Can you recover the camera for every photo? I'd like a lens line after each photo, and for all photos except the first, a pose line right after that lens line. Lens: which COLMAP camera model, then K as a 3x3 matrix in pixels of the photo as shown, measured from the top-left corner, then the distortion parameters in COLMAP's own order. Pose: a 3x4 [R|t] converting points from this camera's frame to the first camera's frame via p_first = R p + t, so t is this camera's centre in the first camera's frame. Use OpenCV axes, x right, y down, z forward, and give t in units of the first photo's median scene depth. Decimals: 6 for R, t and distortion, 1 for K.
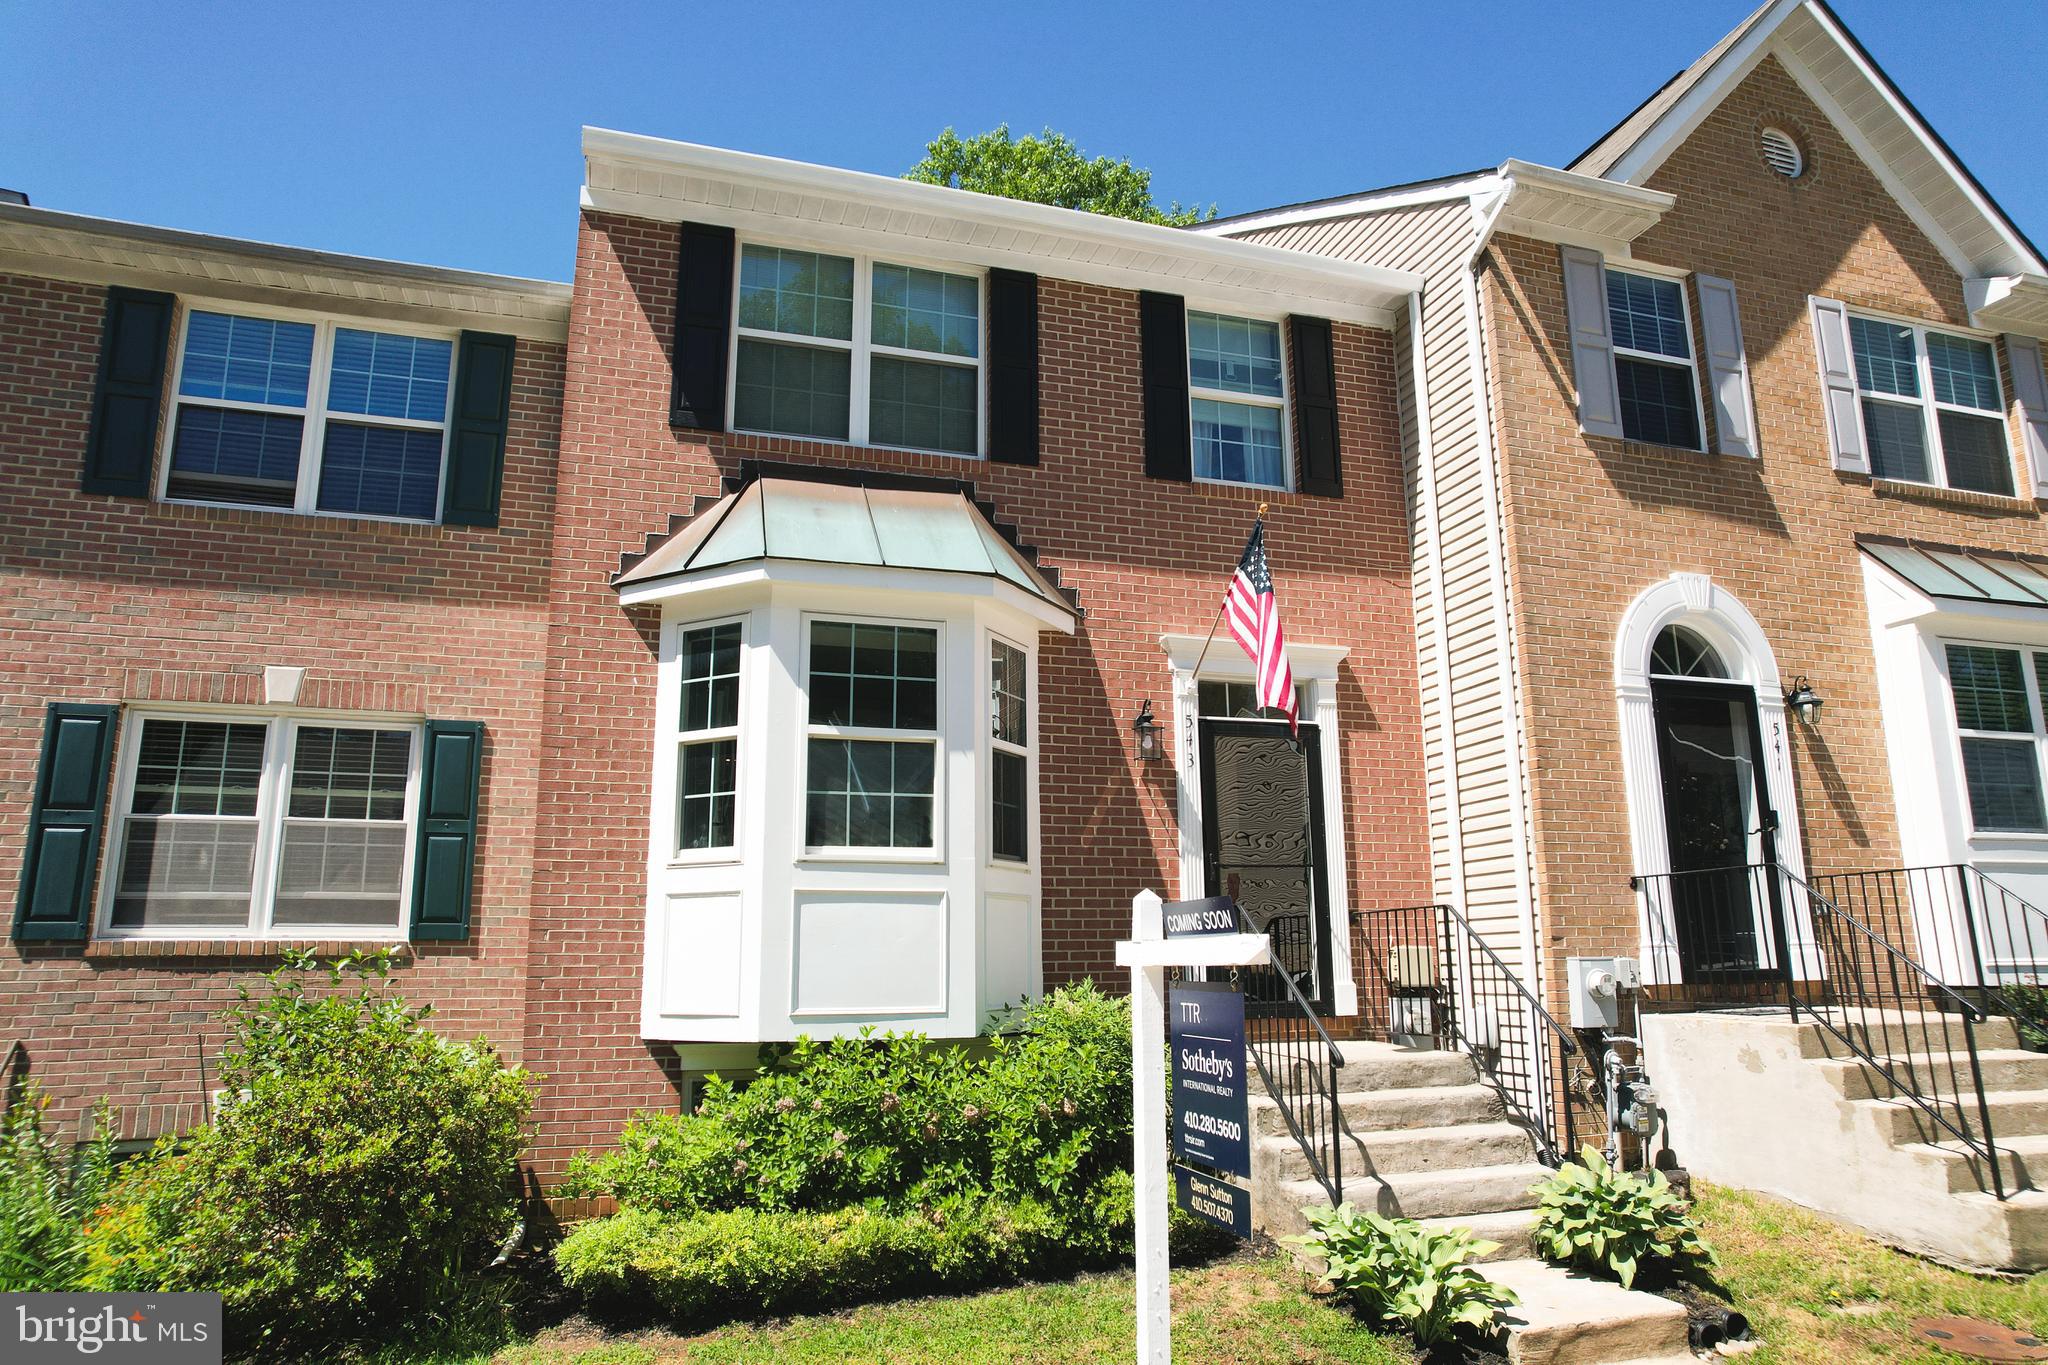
lens RADIAL K [[1310.8, 0, 1040.1], [0, 1310.8, 682.8], [0, 0, 1]] dist [-0.077277, 0.071910]
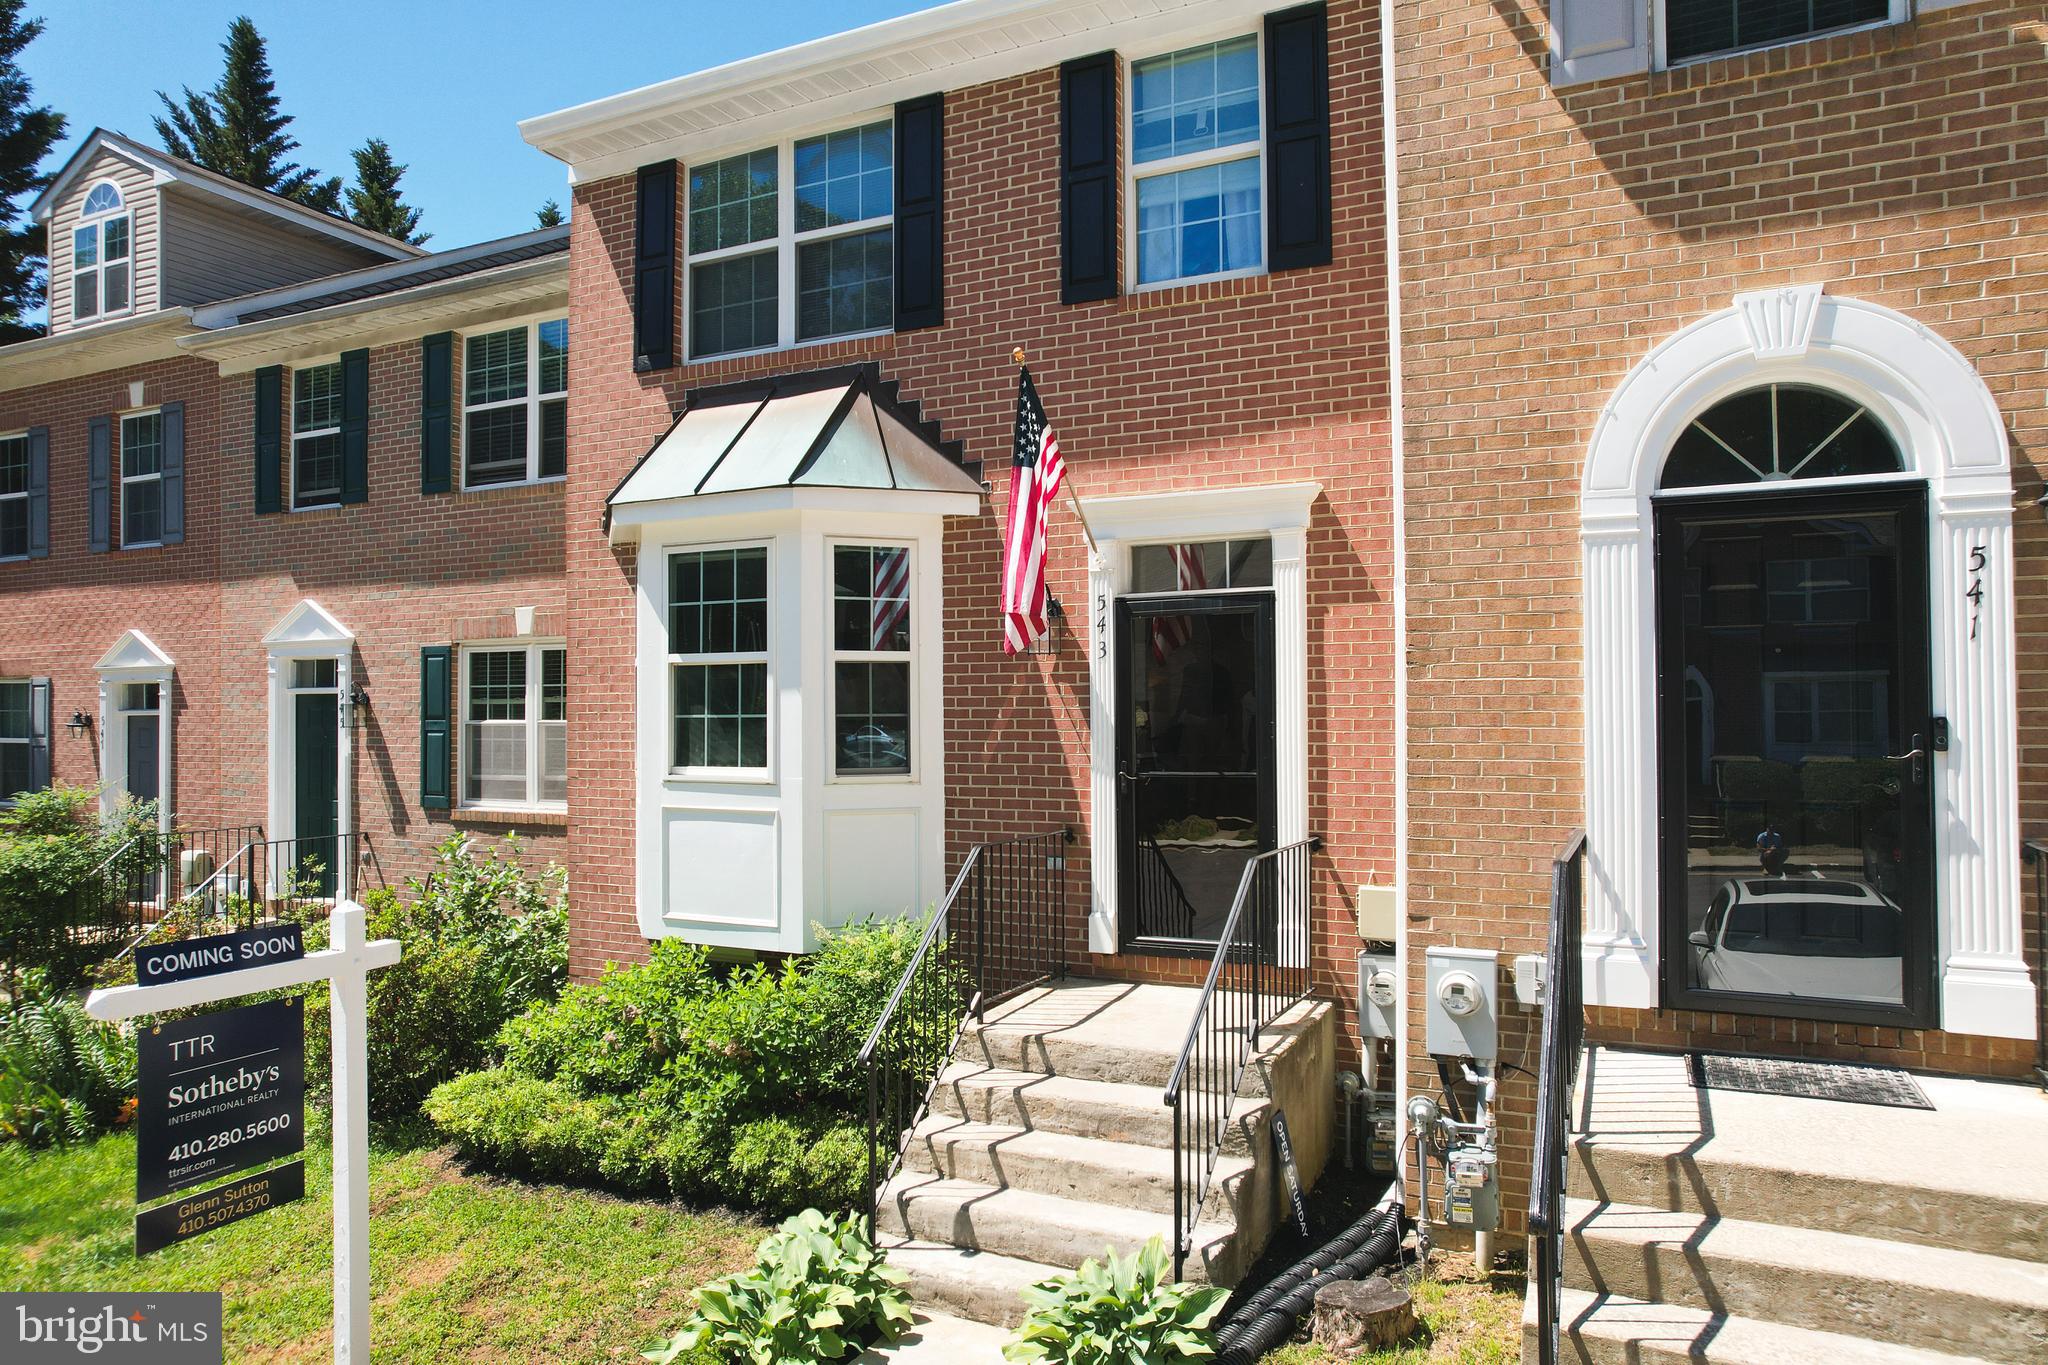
lens RADIAL K [[1328.5, 0, 1024.0], [0, 1328.5, 682.5], [0, 0, 1]] dist [-0.050624, -0.000973]
pose [[0.718185, -0.010009, -0.695780, 0.689858], [0.145481, 0.979960, 0.136068, -0.044533], [0.680475, -0.198945, 0.705248, 0.373441]]
